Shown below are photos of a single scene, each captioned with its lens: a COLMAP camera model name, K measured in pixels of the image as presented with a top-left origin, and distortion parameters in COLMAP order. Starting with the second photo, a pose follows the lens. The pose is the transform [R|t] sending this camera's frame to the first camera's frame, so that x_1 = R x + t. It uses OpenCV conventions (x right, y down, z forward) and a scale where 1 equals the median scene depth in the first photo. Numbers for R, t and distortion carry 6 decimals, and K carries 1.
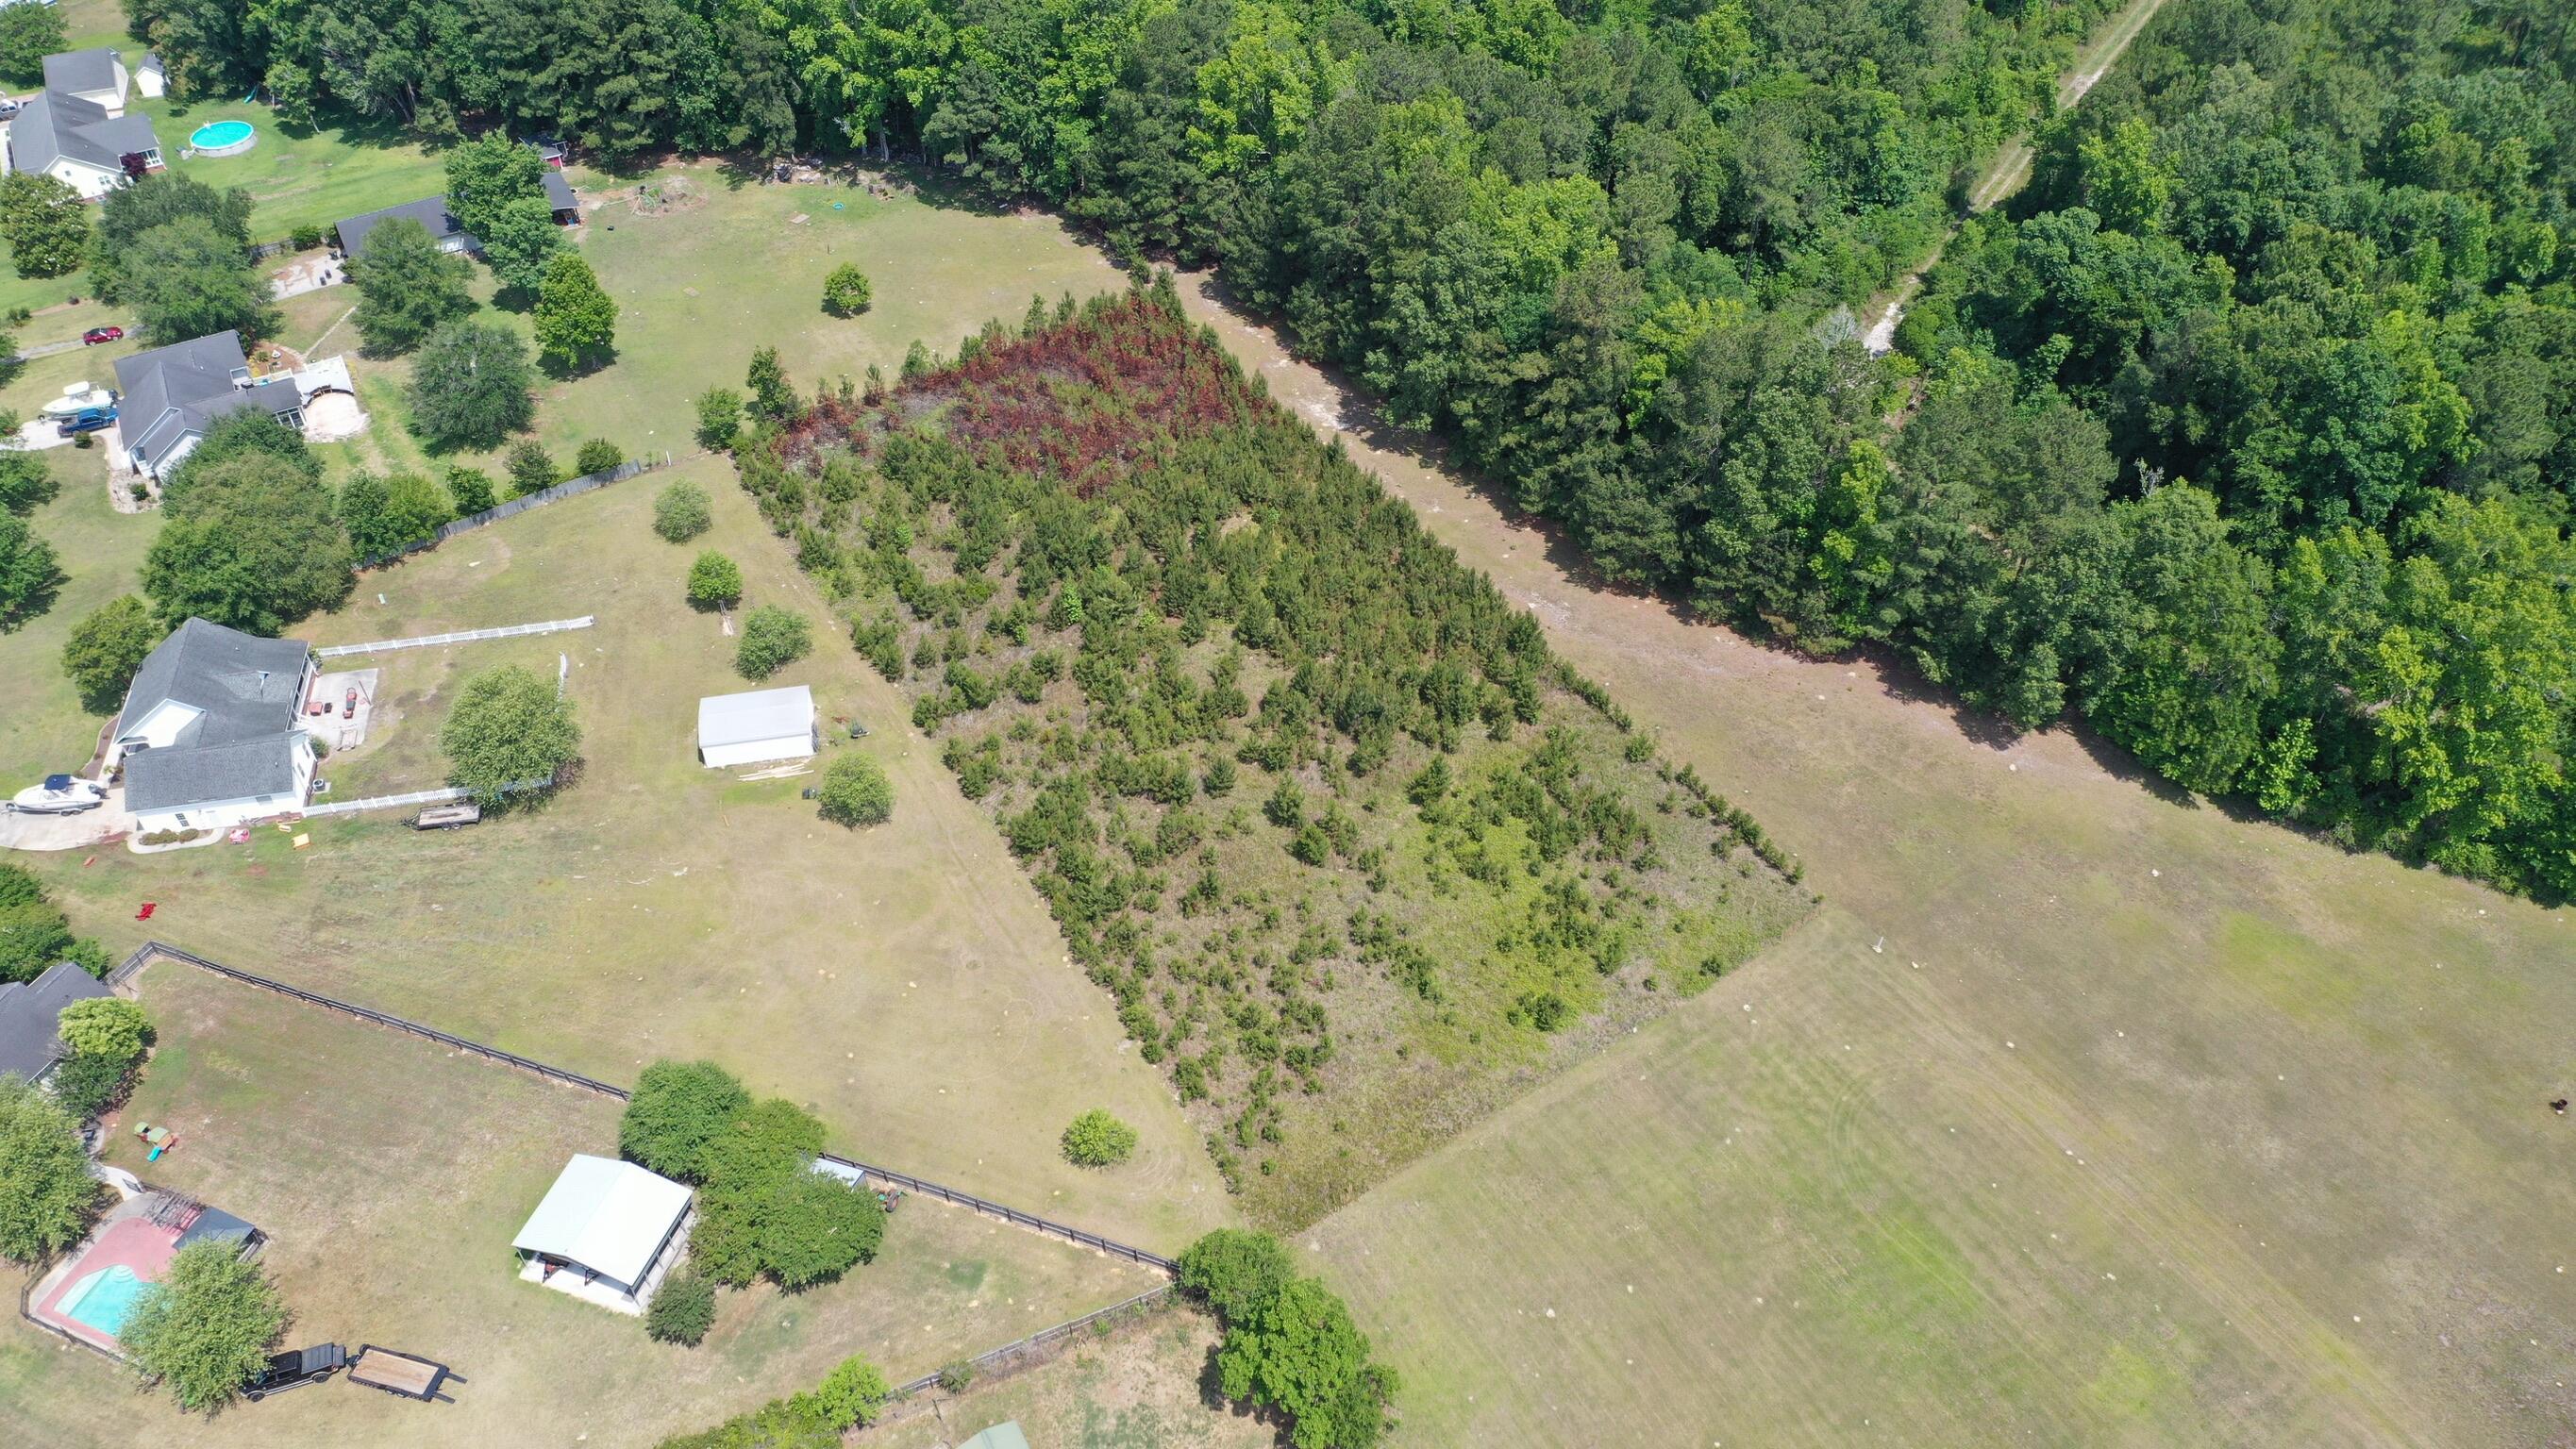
lens RADIAL K [[2017.6, 0, 1288.0], [0, 2017.6, 724.5], [0, 0, 1]] dist [-0.004377, -0.000969]
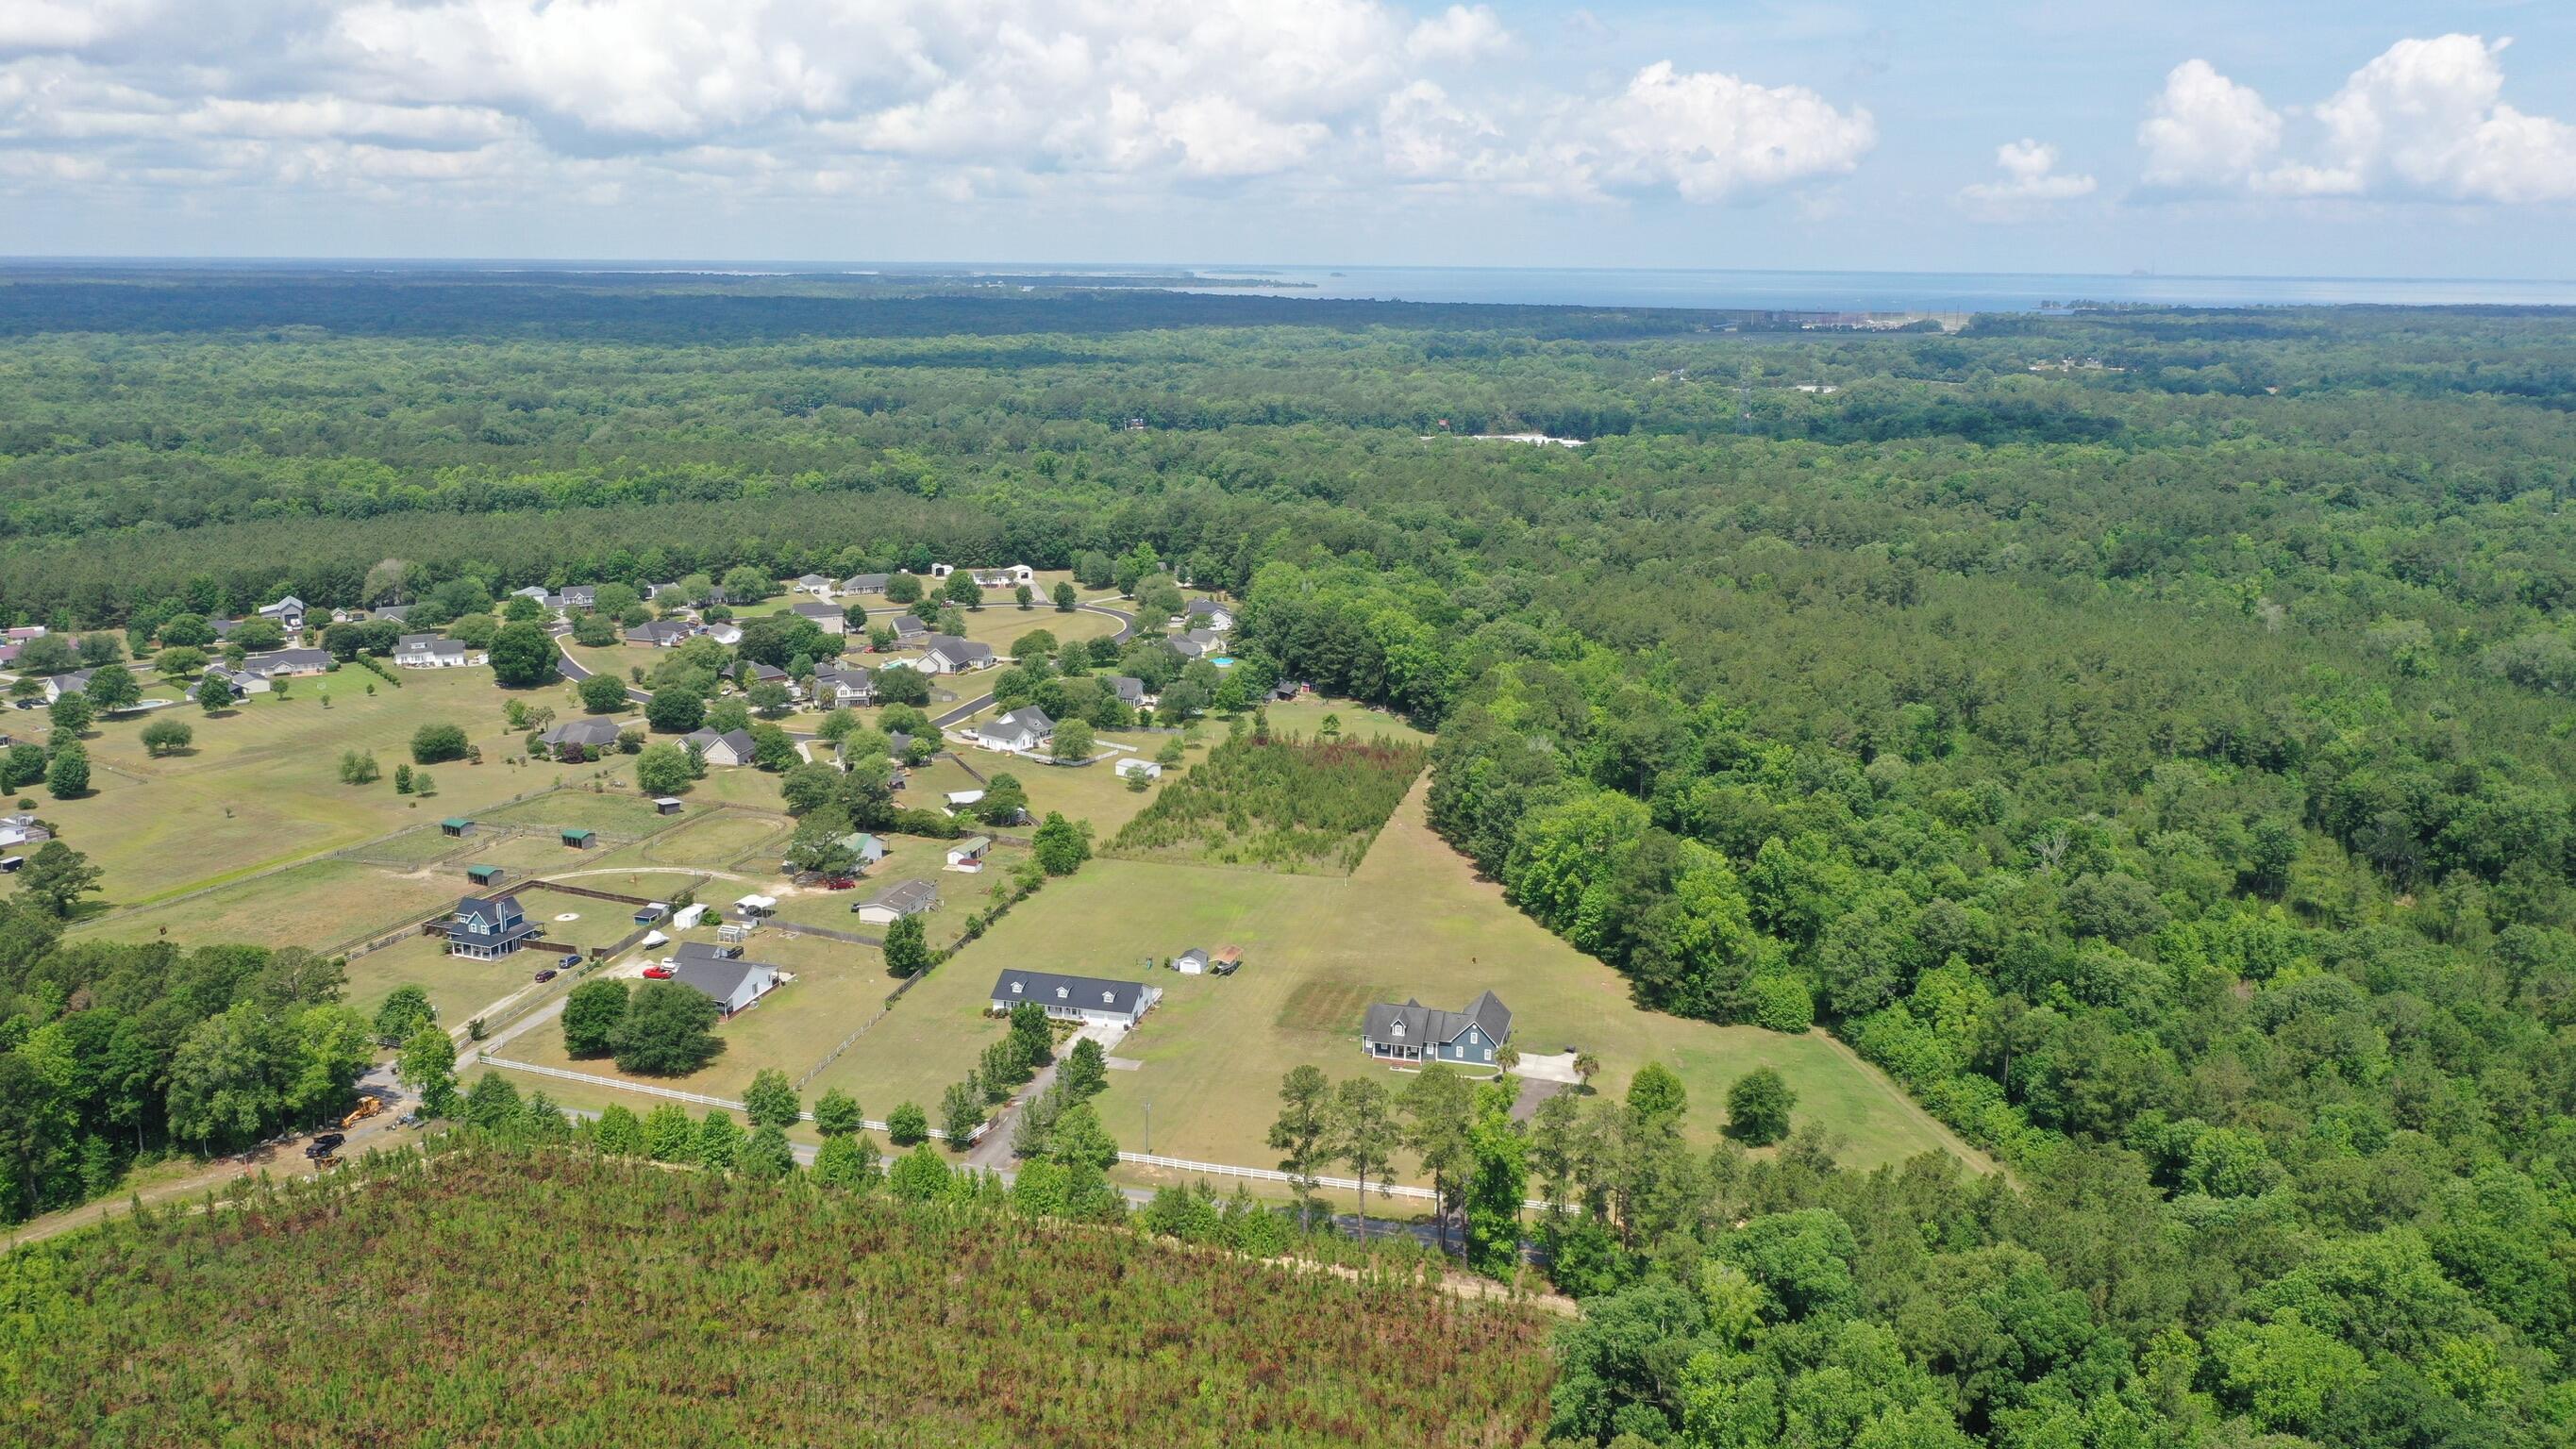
lens RADIAL K [[2017.6, 0, 1288.0], [0, 2017.6, 724.5], [0, 0, 1]] dist [-0.004377, -0.000969]
pose [[0.698339, 0.180169, -0.692720, 1.759394], [-0.514837, 0.798788, -0.311256, 0.696508], [0.497258, 0.574000, 0.650583, -0.725253]]
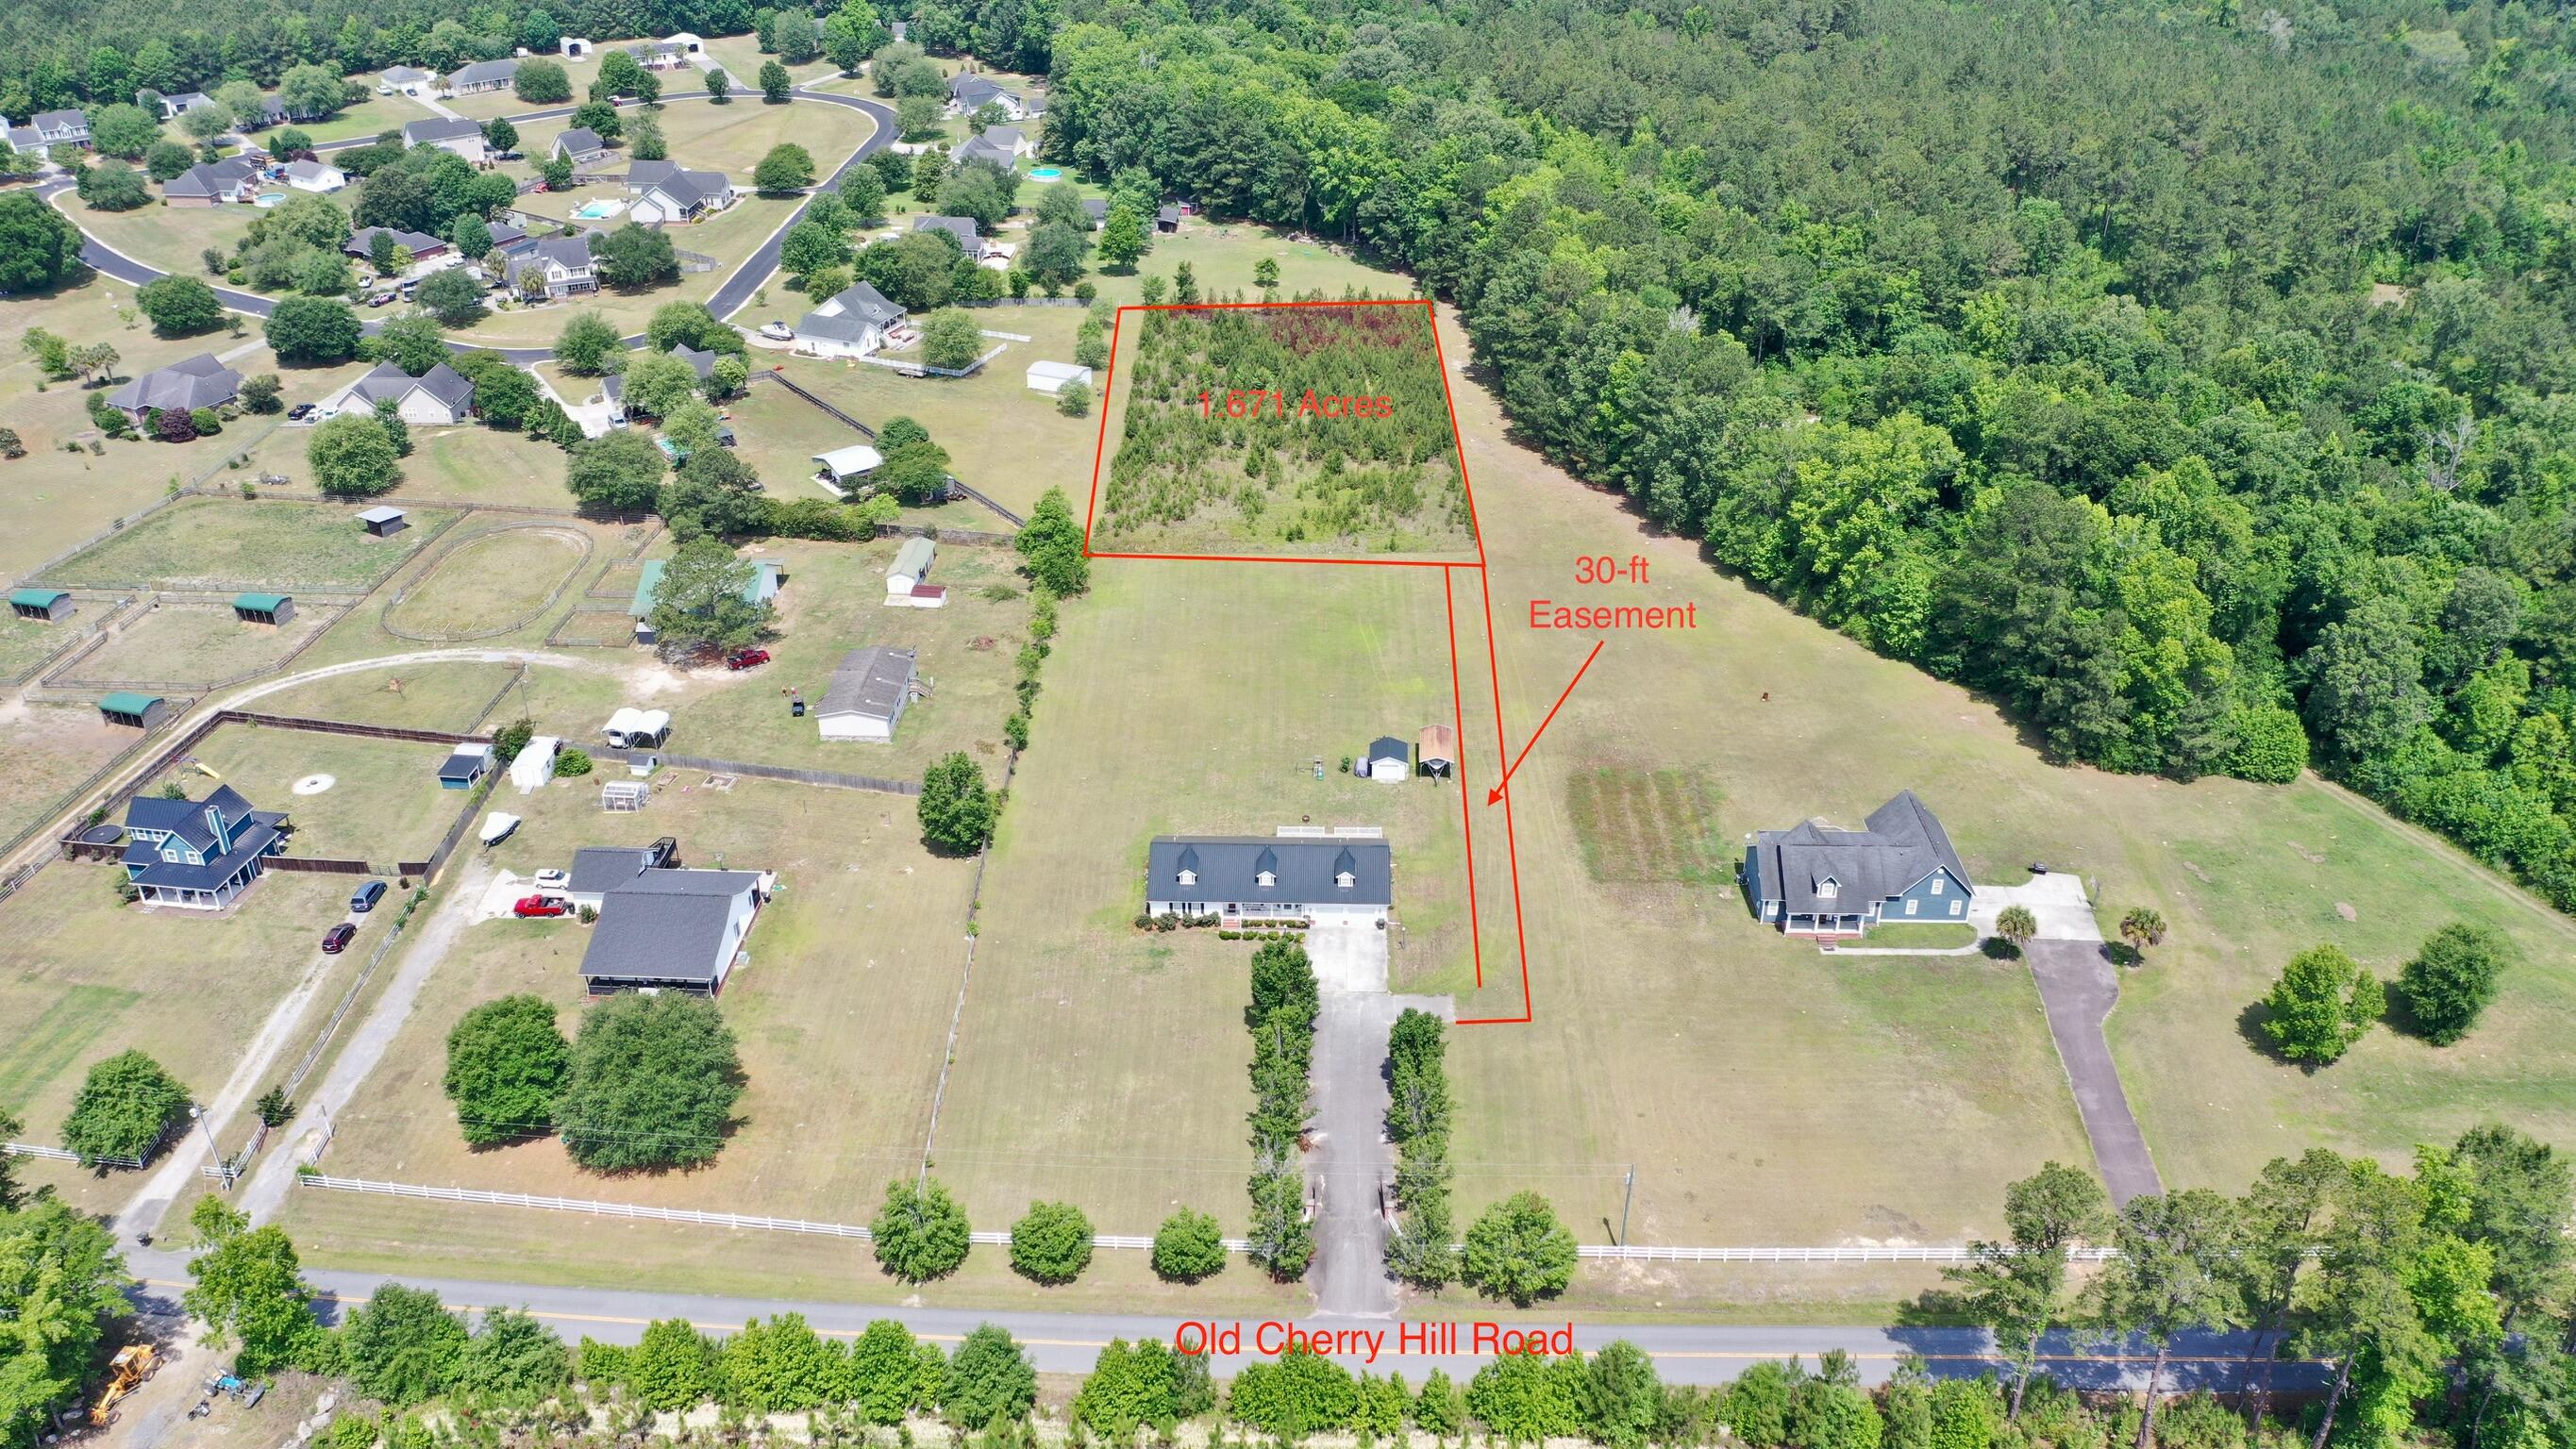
lens RADIAL K [[2017.6, 0, 1288.0], [0, 2017.6, 724.5], [0, 0, 1]] dist [-0.004377, -0.000969]
pose [[0.845328, 0.274819, -0.458144, 0.886674], [-0.383033, 0.909573, -0.161129, 0.523275], [0.372434, 0.311691, 0.874152, -0.500245]]
